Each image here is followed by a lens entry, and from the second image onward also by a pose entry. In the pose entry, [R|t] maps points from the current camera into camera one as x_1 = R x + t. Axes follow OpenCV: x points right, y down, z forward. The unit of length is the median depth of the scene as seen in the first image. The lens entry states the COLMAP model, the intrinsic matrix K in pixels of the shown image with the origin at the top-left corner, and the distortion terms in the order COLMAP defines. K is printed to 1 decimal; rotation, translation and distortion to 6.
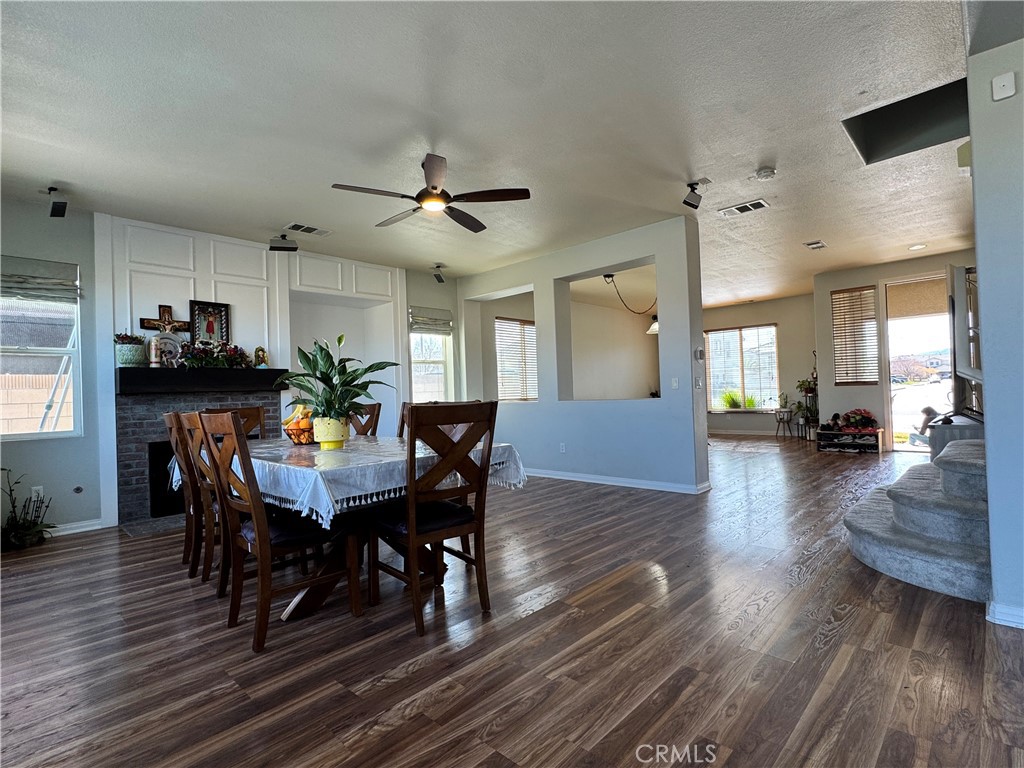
lens RADIAL K [[503.8, 0, 512.0], [0, 503.8, 383.9], [0, 0, 1]] dist [-0.006551, -0.001076]
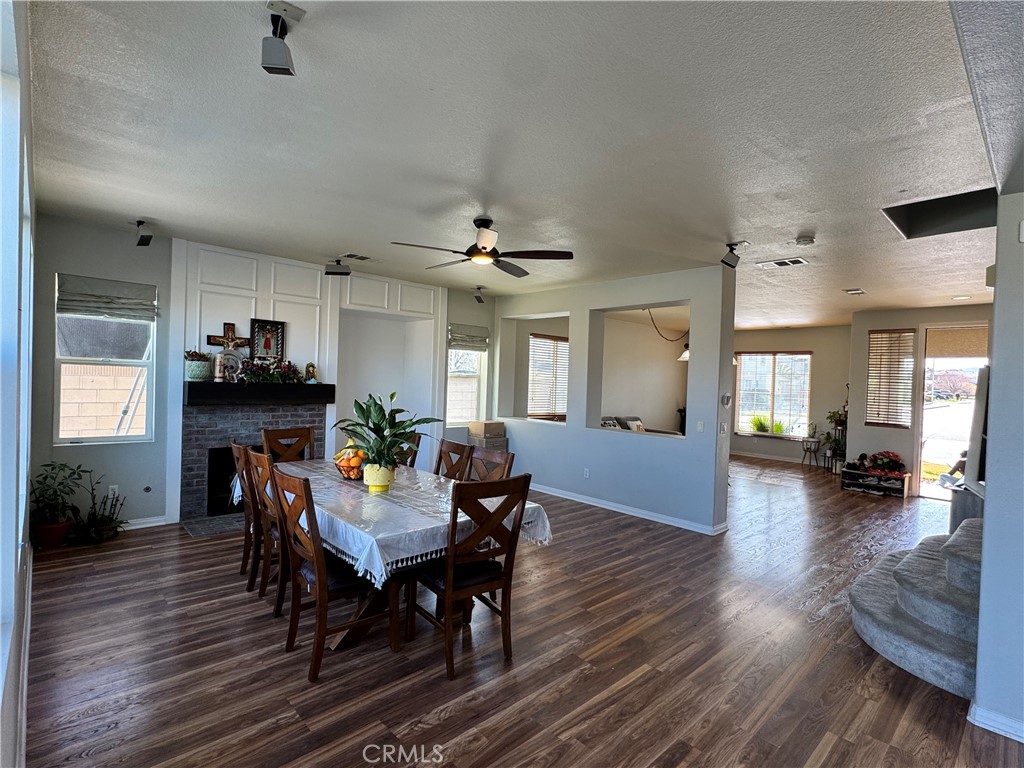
lens RADIAL K [[503.8, 0, 511.0], [0, 503.8, 382.2], [0, 0, 1]] dist [-0.006551, -0.001076]
pose [[0.996027, 0.069341, -0.055880, -0.015252], [-0.067860, 0.997302, 0.027995, -0.118847], [0.057670, -0.024092, 0.998045, -0.065221]]
